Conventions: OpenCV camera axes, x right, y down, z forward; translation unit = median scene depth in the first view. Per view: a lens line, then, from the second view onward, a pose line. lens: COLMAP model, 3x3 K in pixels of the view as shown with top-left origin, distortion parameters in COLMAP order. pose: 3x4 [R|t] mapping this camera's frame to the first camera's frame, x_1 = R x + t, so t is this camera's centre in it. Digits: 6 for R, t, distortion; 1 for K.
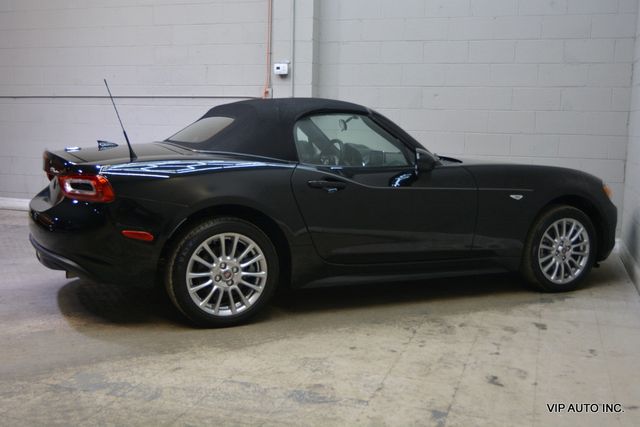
lens RADIAL K [[702.5, 0, 320.0], [0, 702.5, 213.5], [0, 0, 1]] dist [-0.018410, 0.001756]
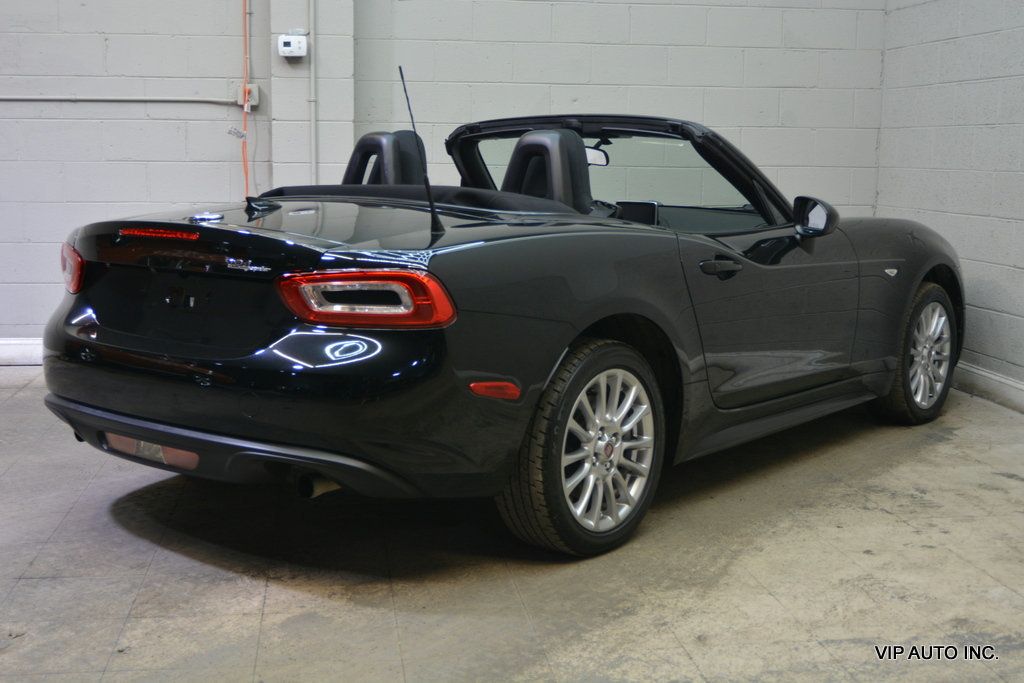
lens RADIAL K [[1275.2, 0, 512.0], [0, 1275.2, 341.5], [0, 0, 1]] dist [-0.009121, -0.012140]
pose [[0.898493, -0.075488, 0.432448, -0.639539], [0.065456, 0.997129, 0.038062, -0.035369], [-0.434080, -0.005892, 0.900855, 0.200020]]
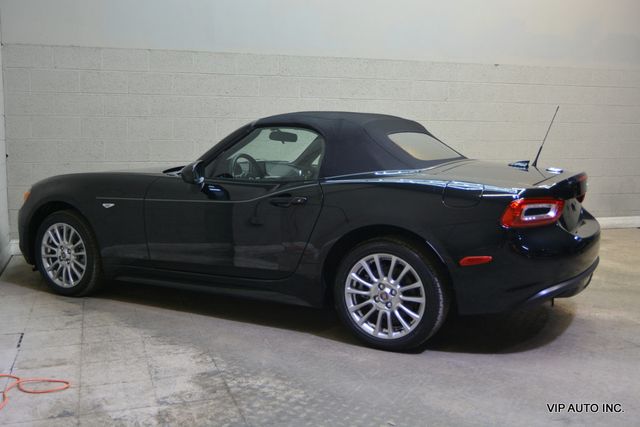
lens RADIAL K [[675.0, 0, 320.0], [0, 675.0, 213.5], [0, 0, 1]] dist [-0.016058, -0.015788]
pose [[-0.585453, -0.123905, 0.801181, -1.087731], [0.088817, 0.972500, 0.215302, -0.312000], [-0.805826, 0.197208, -0.558349, 2.122722]]
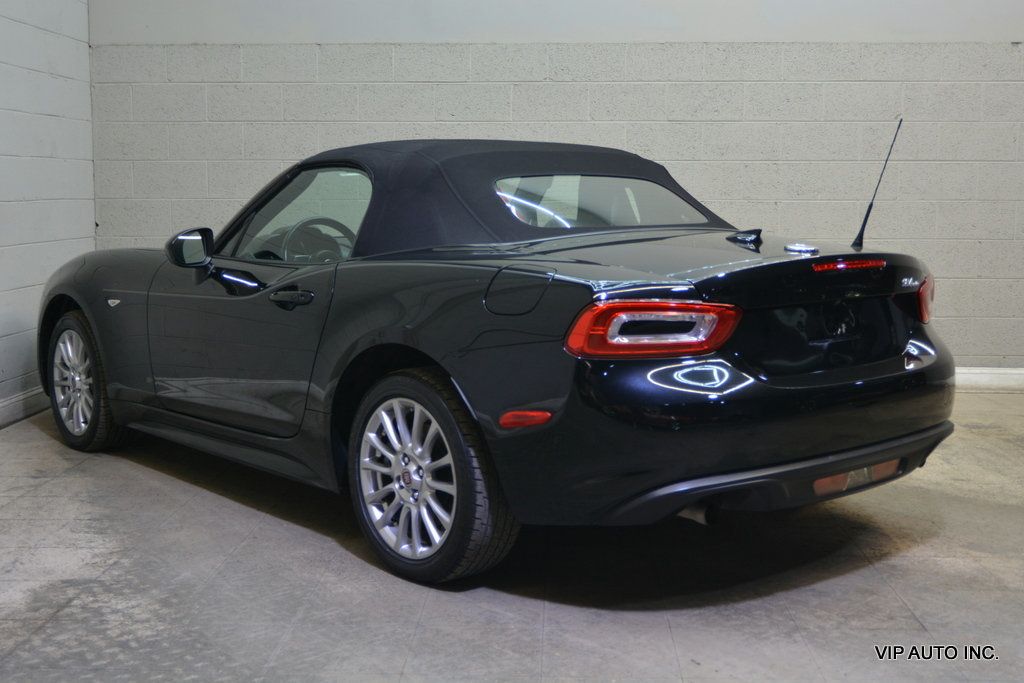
lens RADIAL K [[1240.0, 0, 512.0], [0, 1240.0, 341.5], [0, 0, 1]] dist [-0.015928, -0.015139]
pose [[-0.265652, -0.136155, 0.954406, -1.305500], [0.122031, 0.977265, 0.173382, -0.236050], [-0.956315, 0.162527, -0.242997, 1.654479]]
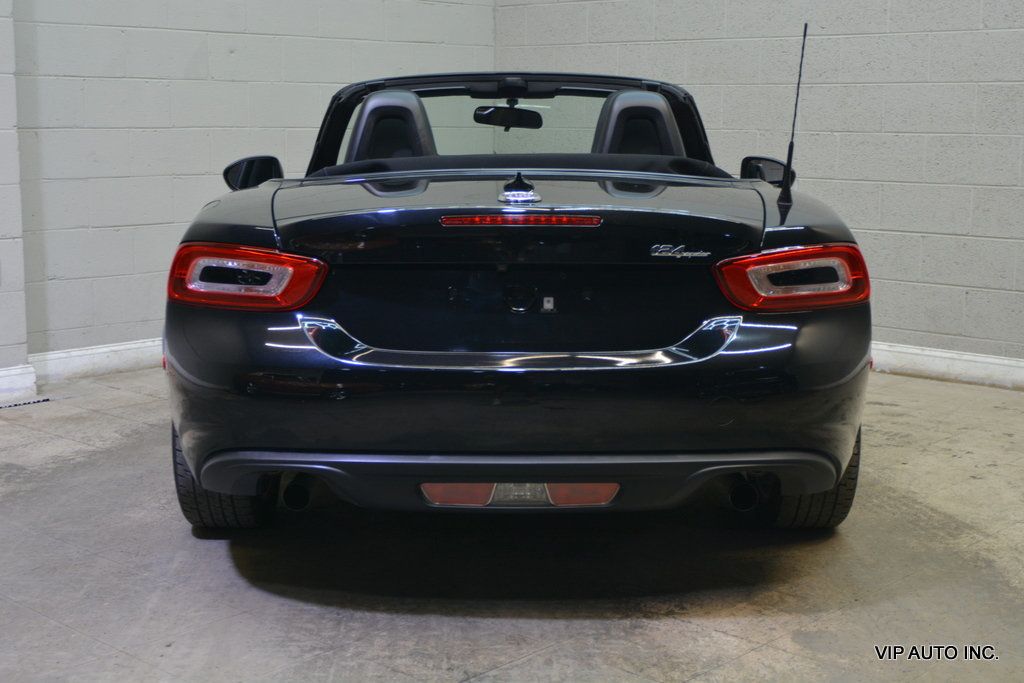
lens RADIAL K [[1422.6, 0, 512.0], [0, 1422.6, 313.3], [0, 0, 1]] dist [0.008902, -0.074906]
pose [[0.421772, -0.143437, 0.895284, -1.229752], [0.121812, 0.987420, 0.100812, -0.128779], [-0.898482, 0.066536, 0.433939, 0.809307]]
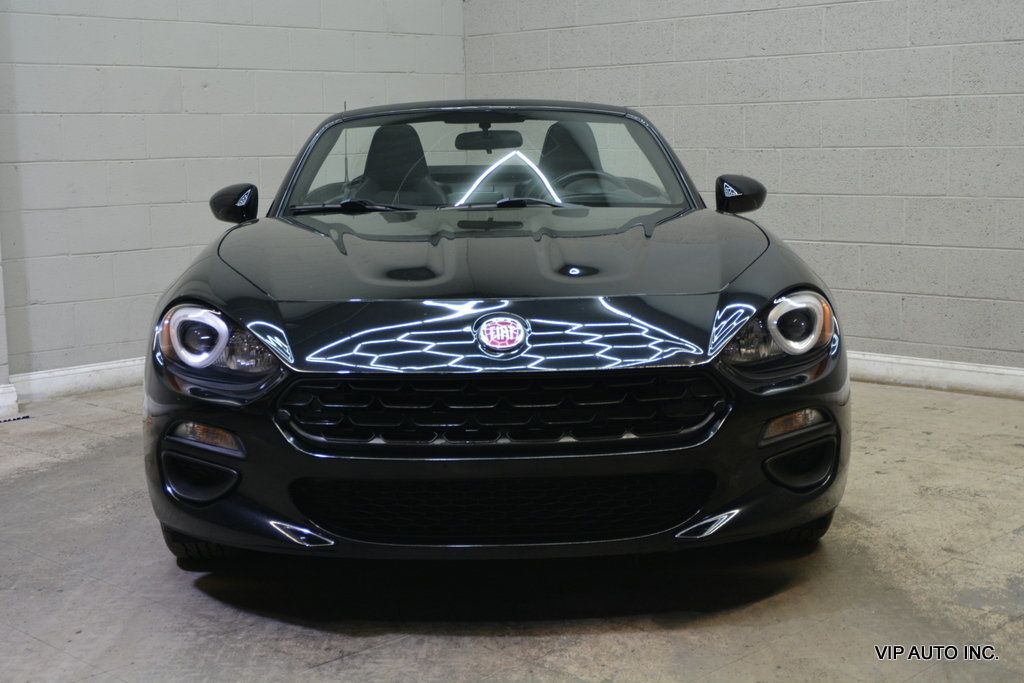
lens RADIAL K [[1398.7, 0, 509.5], [0, 1398.7, 313.0], [0, 0, 1]] dist [0.006288, -0.002816]
pose [[0.447323, -0.139146, 0.883482, -1.236593], [0.144408, 0.986099, 0.082192, -0.112189], [-0.882637, 0.090816, 0.461198, 0.686465]]
